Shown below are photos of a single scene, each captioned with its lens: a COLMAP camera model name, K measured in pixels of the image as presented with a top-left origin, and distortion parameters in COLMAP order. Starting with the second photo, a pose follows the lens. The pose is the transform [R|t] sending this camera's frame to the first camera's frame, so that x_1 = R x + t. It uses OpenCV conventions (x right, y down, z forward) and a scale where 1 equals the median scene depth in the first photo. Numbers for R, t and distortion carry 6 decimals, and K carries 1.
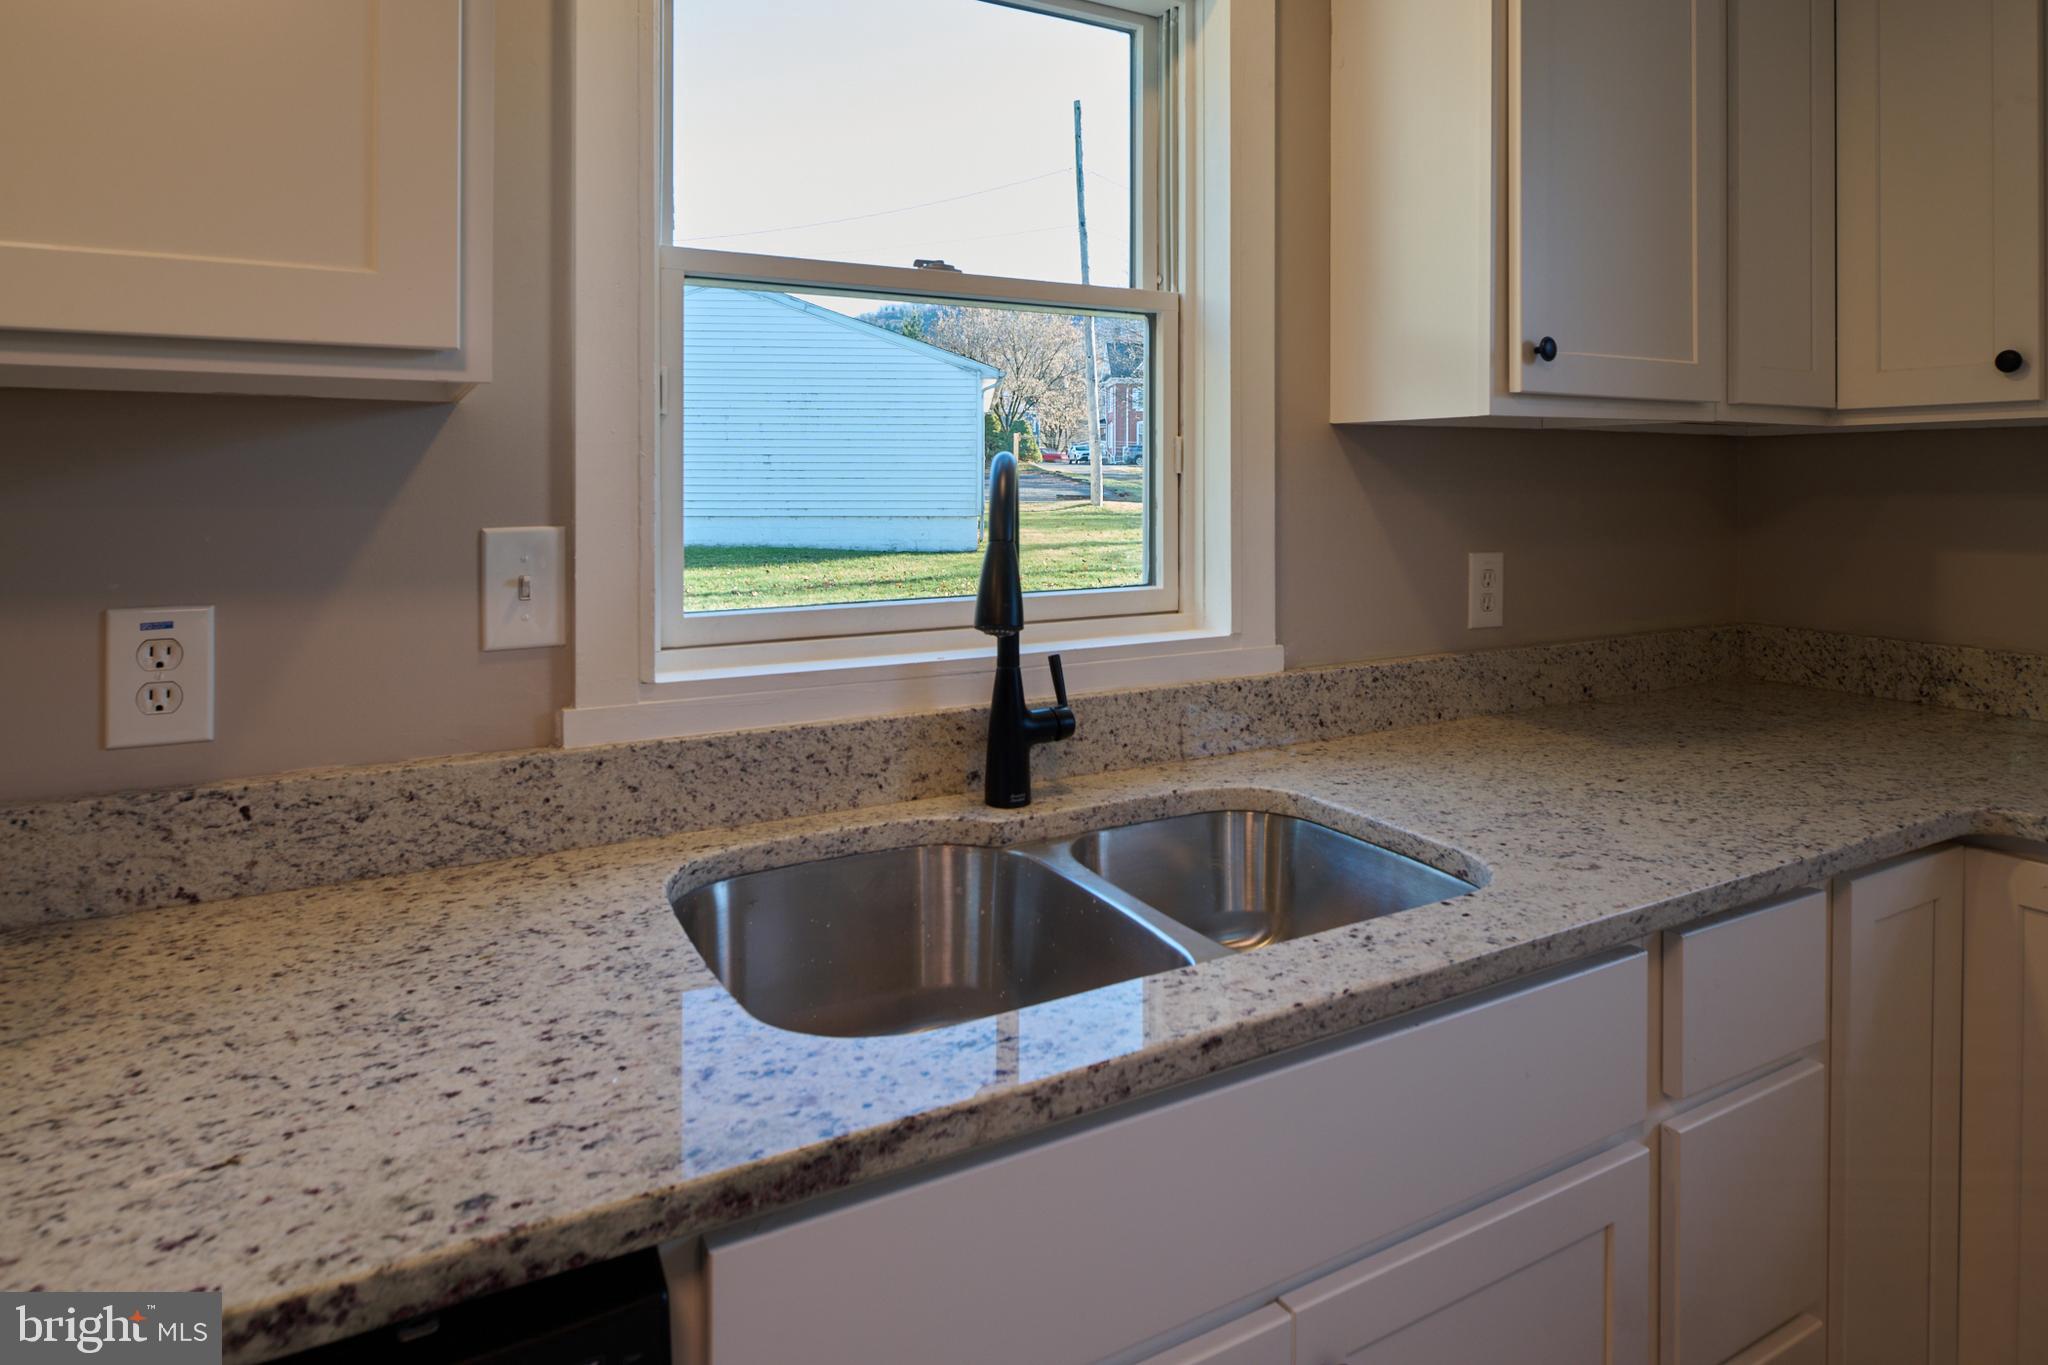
lens RADIAL K [[1160.2, 0, 1029.6], [0, 1160.2, 464.4], [0, 0, 1]] dist [-0.003681, -0.002820]
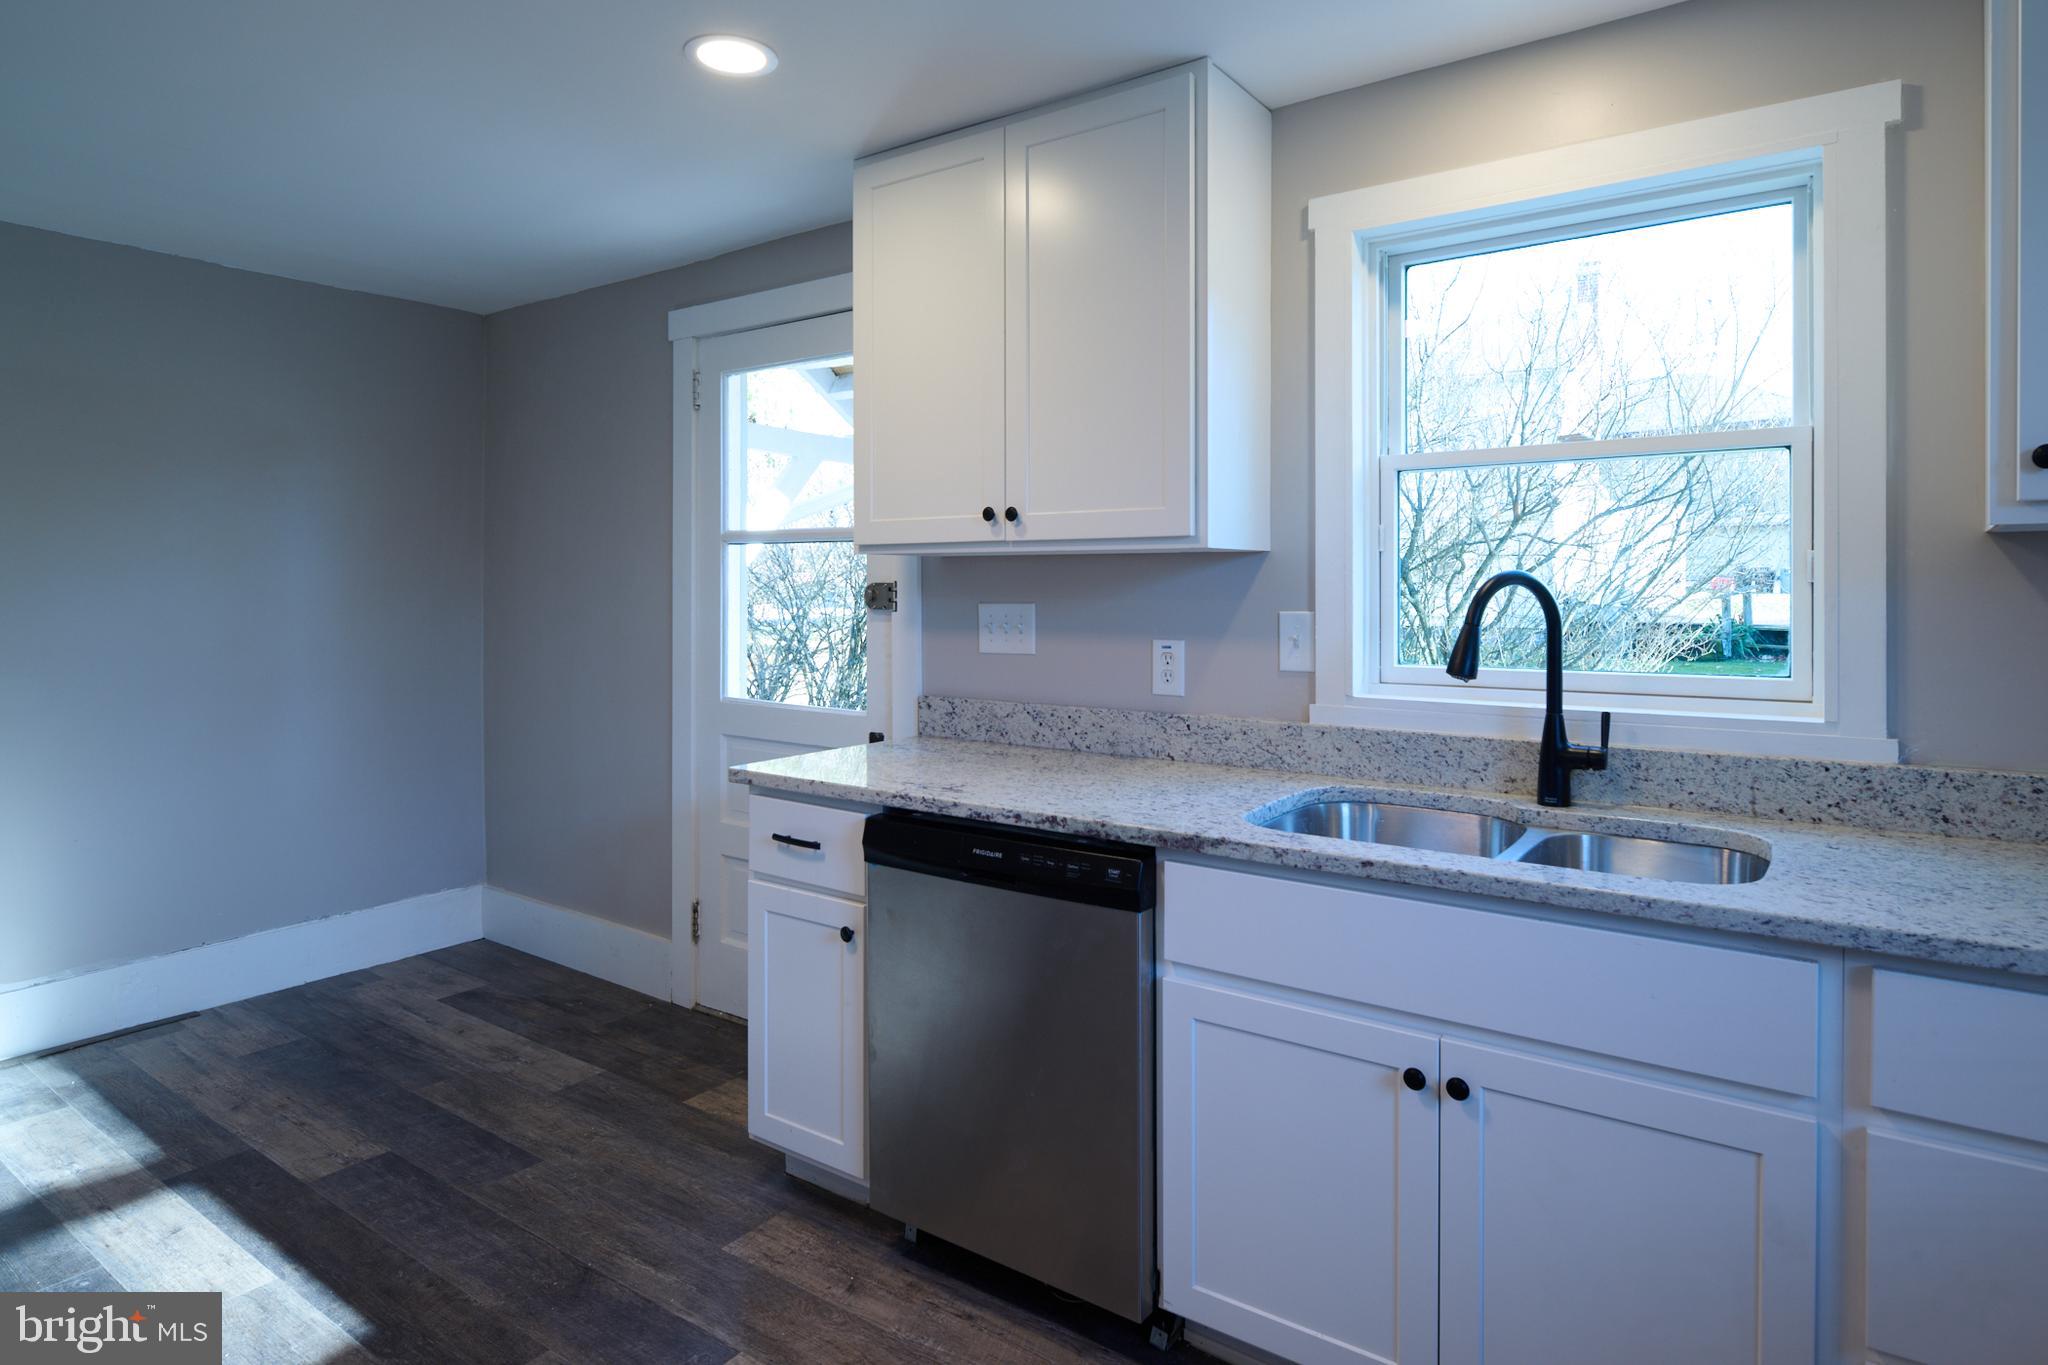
lens RADIAL K [[1138.5, 0, 1025.6], [0, 1138.5, 595.1], [0, 0, 1]] dist [-0.004460, -0.001260]
pose [[0.419002, 0.003962, -0.907977, 1.132582], [0.011259, 0.999891, 0.009559, 0.001456], [0.907916, -0.014228, 0.418911, -0.247262]]
